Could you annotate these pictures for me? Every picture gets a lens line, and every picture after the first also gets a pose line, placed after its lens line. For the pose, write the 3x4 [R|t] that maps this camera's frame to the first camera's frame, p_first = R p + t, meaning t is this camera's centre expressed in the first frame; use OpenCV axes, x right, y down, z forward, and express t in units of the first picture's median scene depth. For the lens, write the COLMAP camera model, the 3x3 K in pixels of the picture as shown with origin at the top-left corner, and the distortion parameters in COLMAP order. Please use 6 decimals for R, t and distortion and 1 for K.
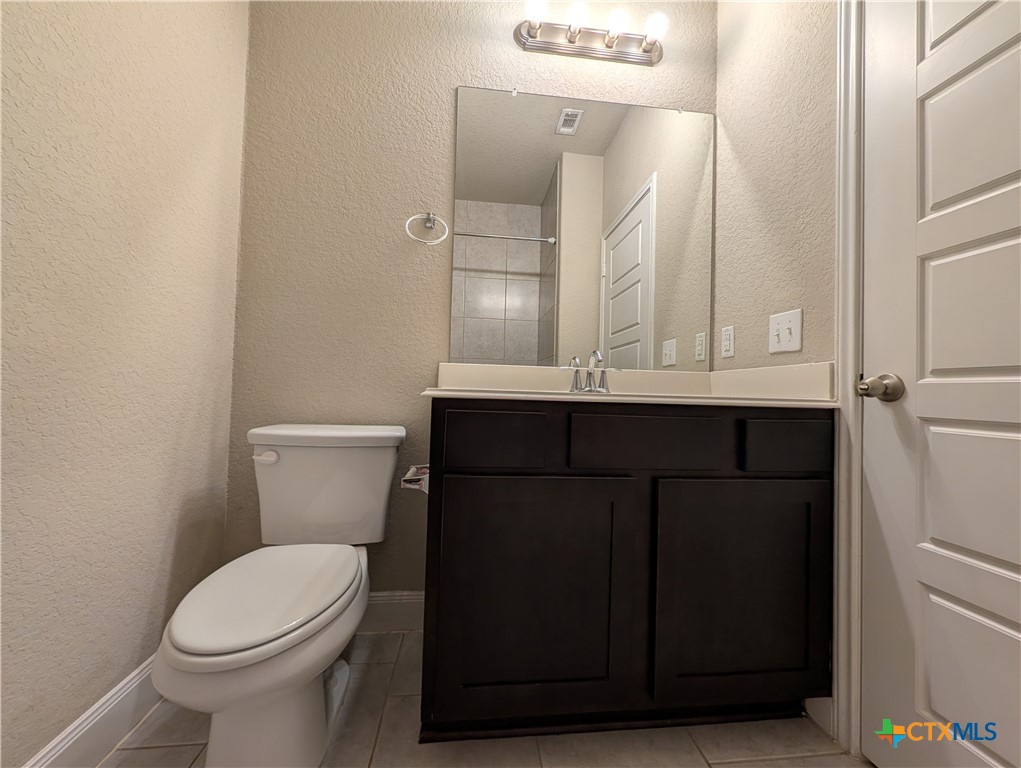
lens RADIAL K [[394.1, 0, 515.0], [0, 394.1, 381.0], [0, 0, 1]] dist [0.000007, 0.000319]
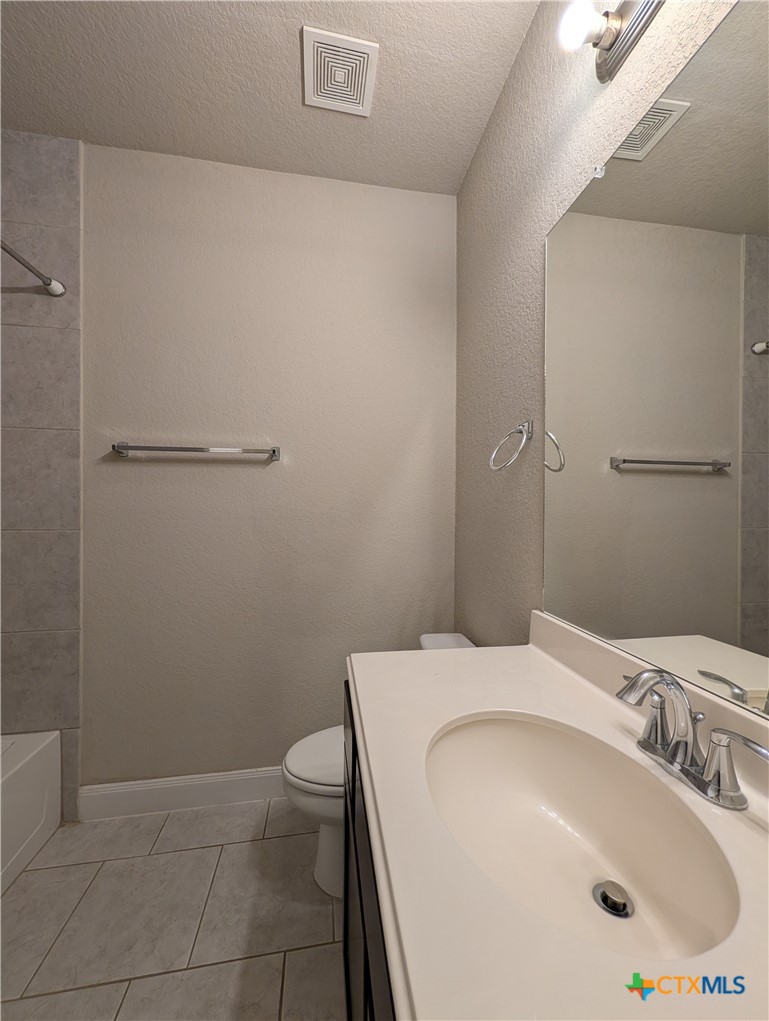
lens RADIAL K [[394.1, 0, 389.5], [0, 394.1, 513.7], [0, 0, 1]] dist [0.000007, 0.000319]
pose [[0.069494, -0.023314, -0.997310, 0.573247], [0.022301, 0.999513, -0.021812, -0.224299], [0.997333, -0.020725, 0.069980, 0.657042]]
